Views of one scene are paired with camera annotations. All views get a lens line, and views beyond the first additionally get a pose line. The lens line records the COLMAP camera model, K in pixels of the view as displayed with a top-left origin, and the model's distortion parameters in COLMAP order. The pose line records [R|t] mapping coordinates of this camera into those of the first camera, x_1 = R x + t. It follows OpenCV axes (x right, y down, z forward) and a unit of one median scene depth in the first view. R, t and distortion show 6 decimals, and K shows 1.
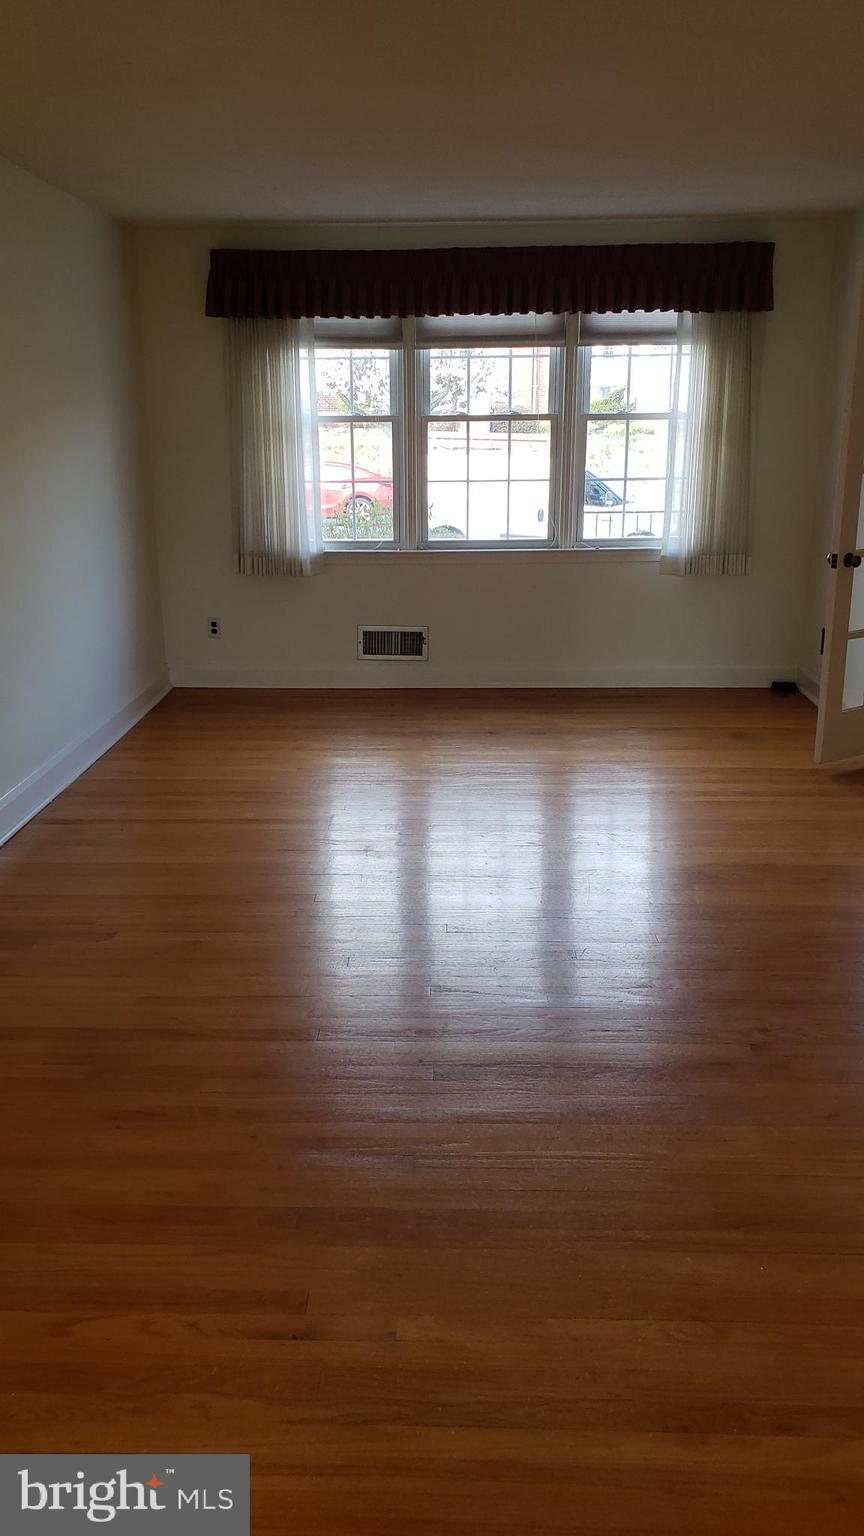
lens RADIAL K [[1196.8, 0, 432.0], [0, 1196.8, 768.0], [0, 0, 1]] dist [-0.044069, -0.004709]
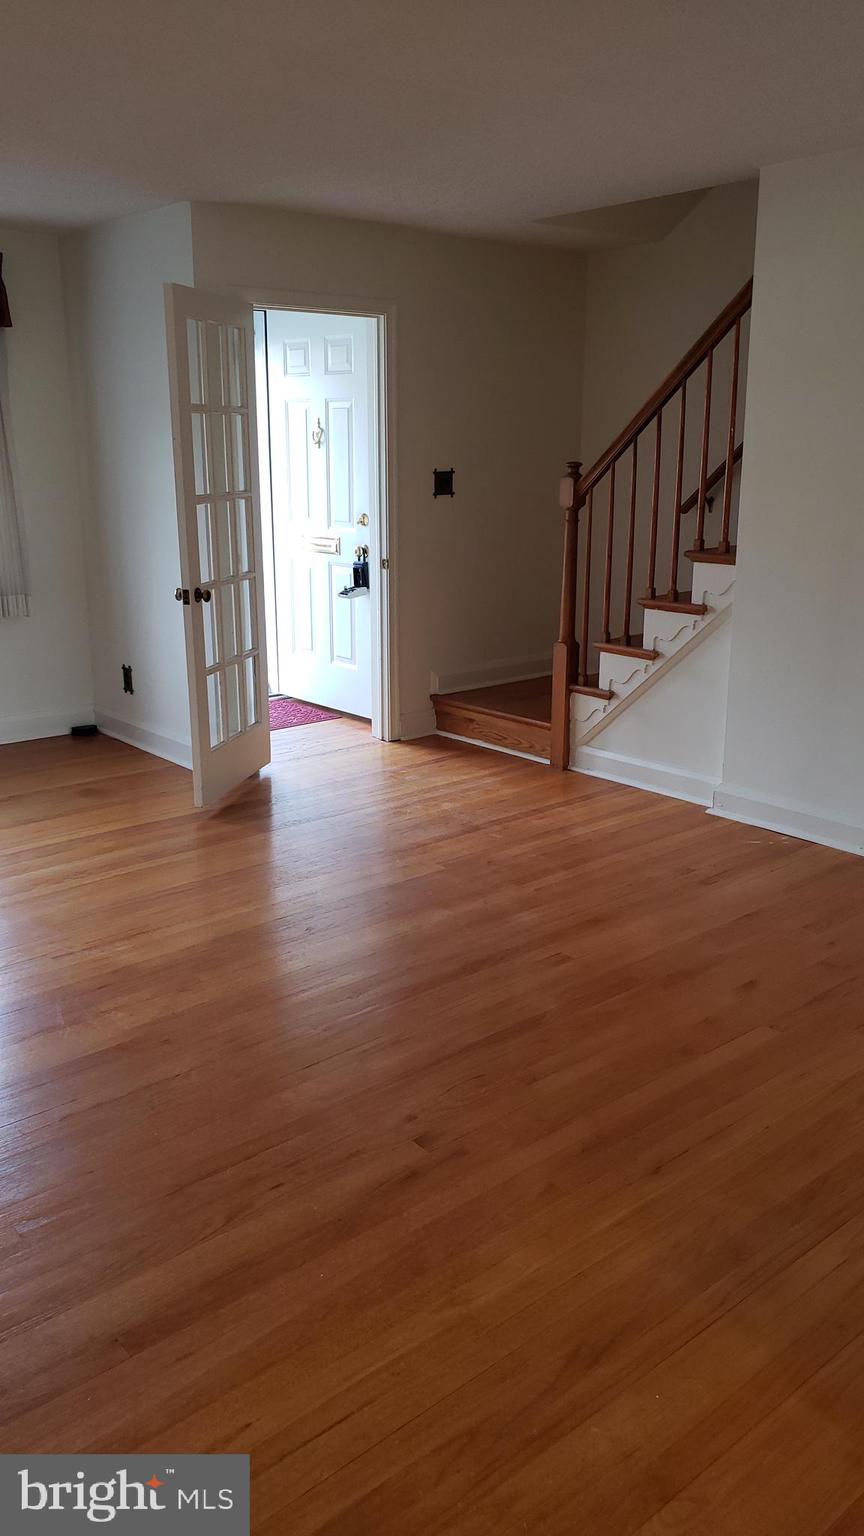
lens RADIAL K [[1153.7, 0, 432.0], [0, 1153.7, 768.0], [0, 0, 1]] dist [-0.007585, -0.005106]
pose [[0.734131, -0.162623, 0.659246, -0.145039], [0.172785, 0.983677, 0.050242, -0.049793], [-0.656656, 0.077023, 0.750247, 0.180929]]
